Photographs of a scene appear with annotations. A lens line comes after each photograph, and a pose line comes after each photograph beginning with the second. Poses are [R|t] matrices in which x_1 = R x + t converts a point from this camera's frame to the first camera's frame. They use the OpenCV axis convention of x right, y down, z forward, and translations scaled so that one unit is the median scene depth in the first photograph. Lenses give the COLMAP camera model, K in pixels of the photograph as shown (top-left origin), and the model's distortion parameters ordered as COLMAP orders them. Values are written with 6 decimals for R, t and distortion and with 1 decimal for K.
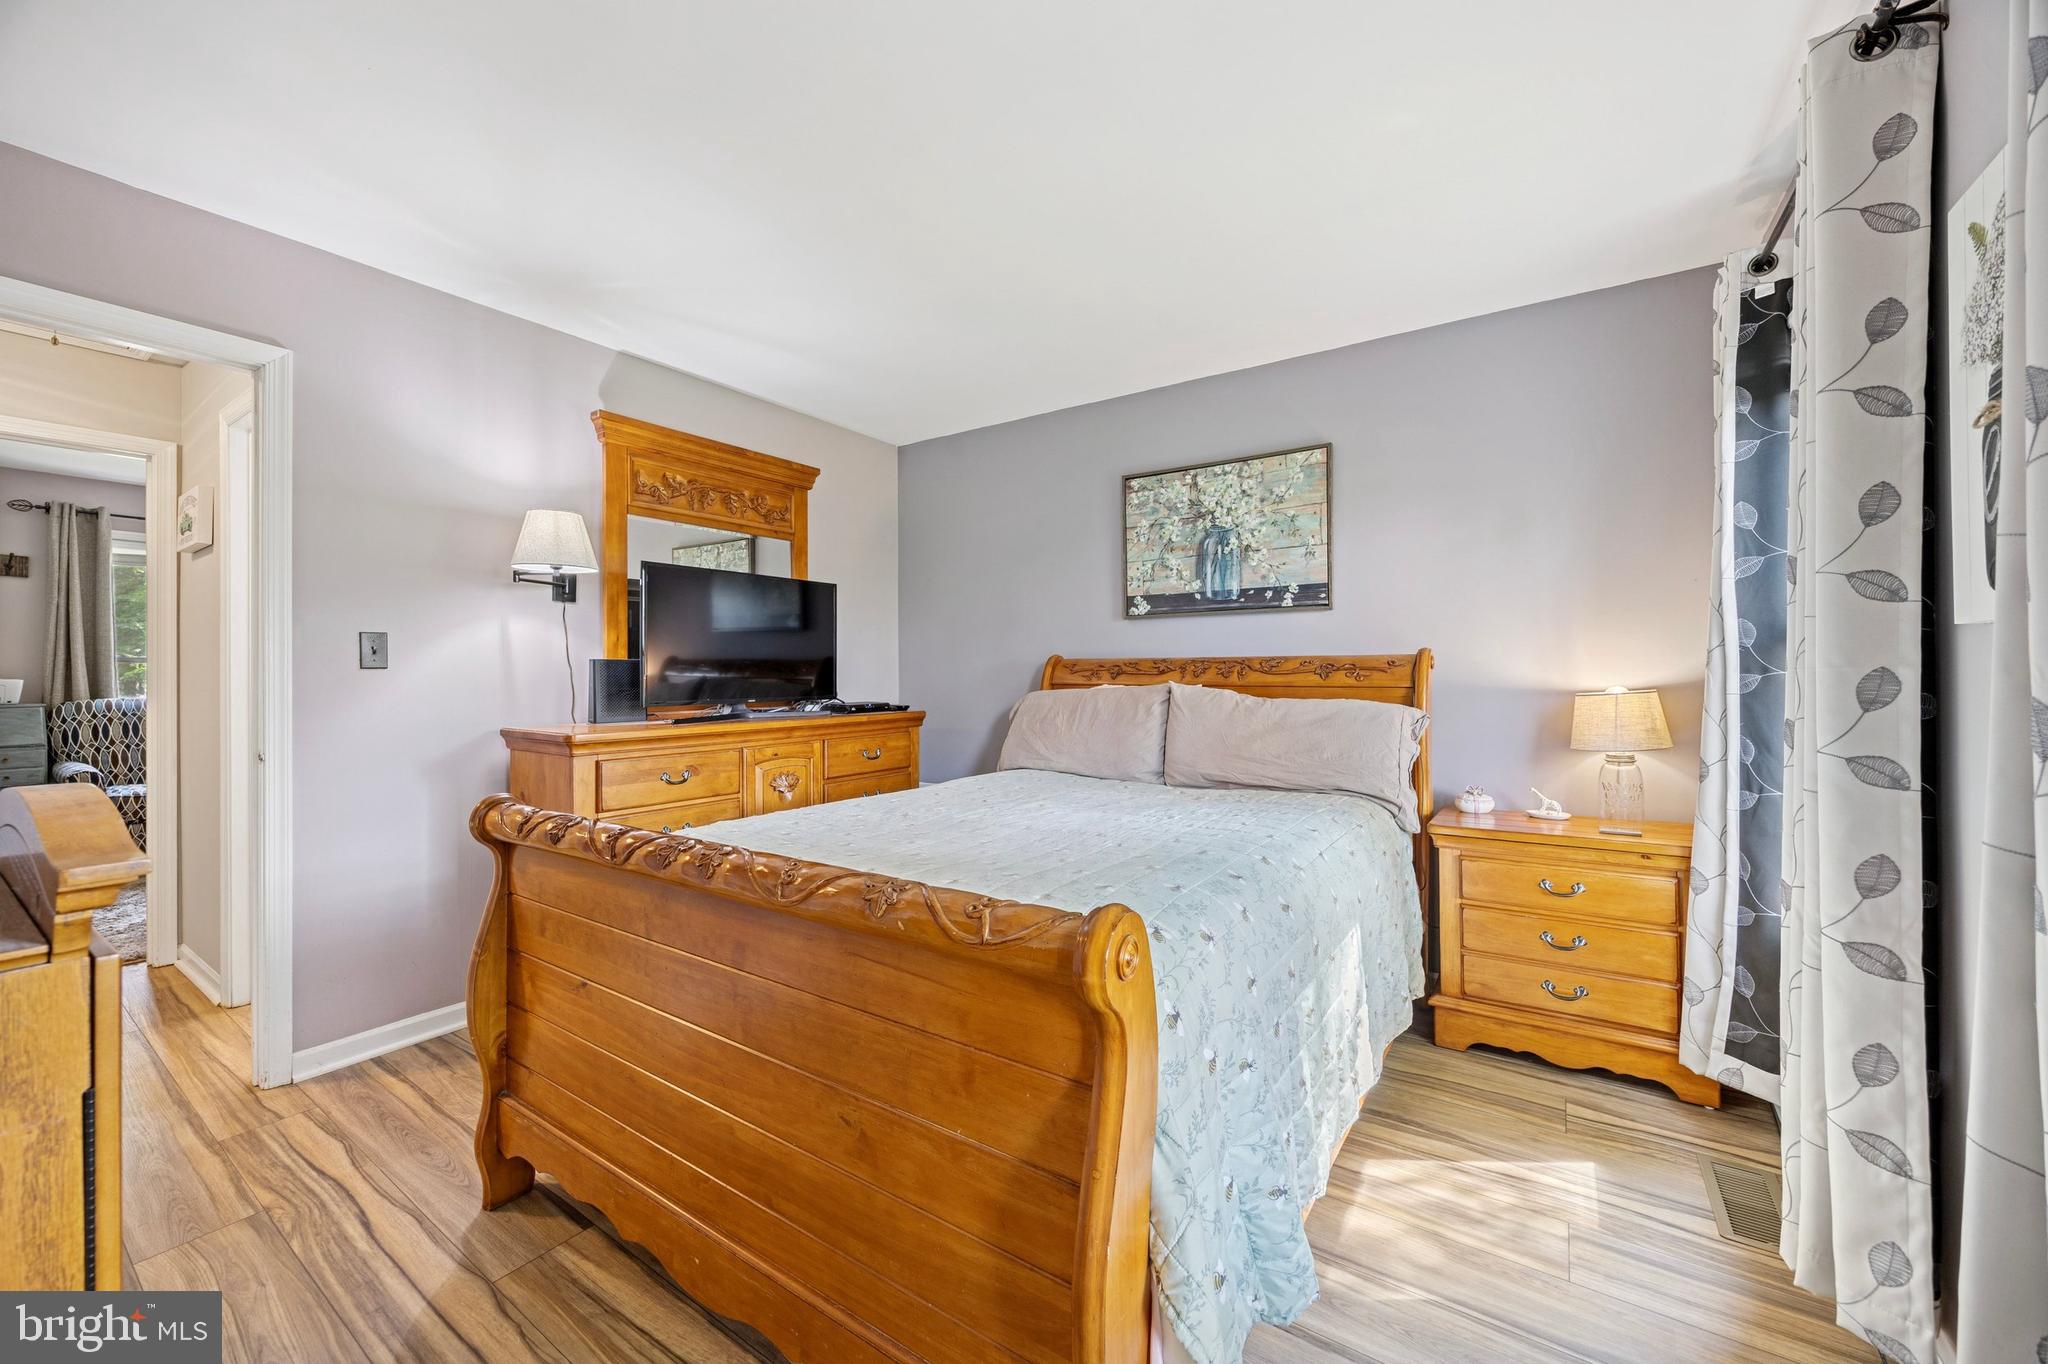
lens RADIAL K [[774.5, 0, 1016.9], [0, 774.5, 668.2], [0, 0, 1]] dist [-0.004253, -0.000460]
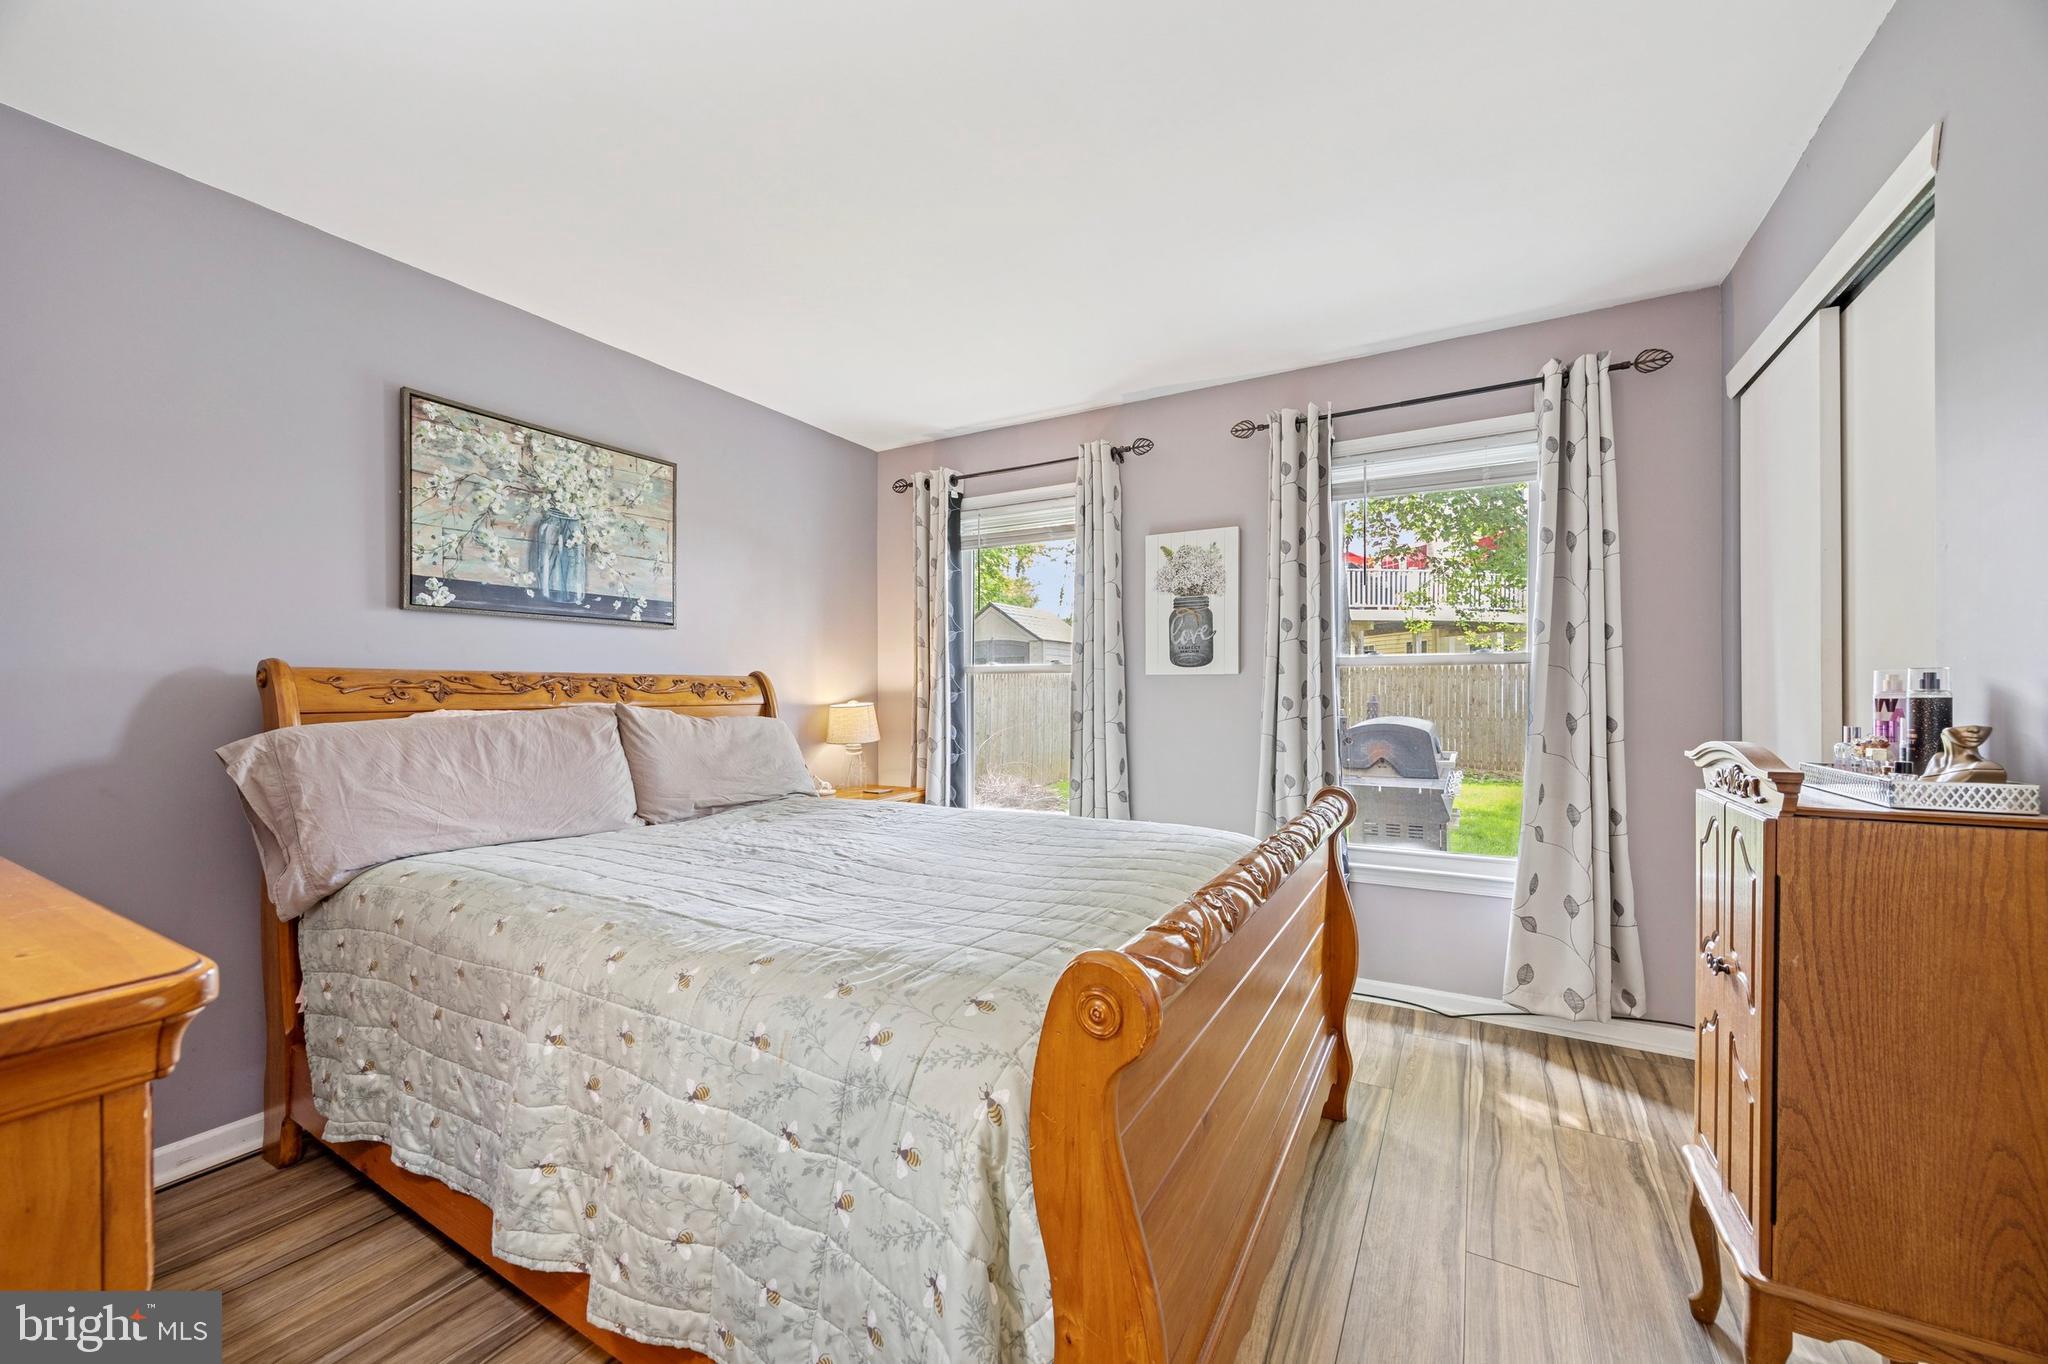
lens RADIAL K [[774.5, 0, 1028.9], [0, 774.5, 696.0], [0, 0, 1]] dist [-0.004253, -0.000460]
pose [[-0.074425, -0.003865, 0.997219, -0.606145], [-0.004834, 0.999982, 0.003515, 0.005194], [-0.997215, -0.004559, -0.074442, 0.586674]]
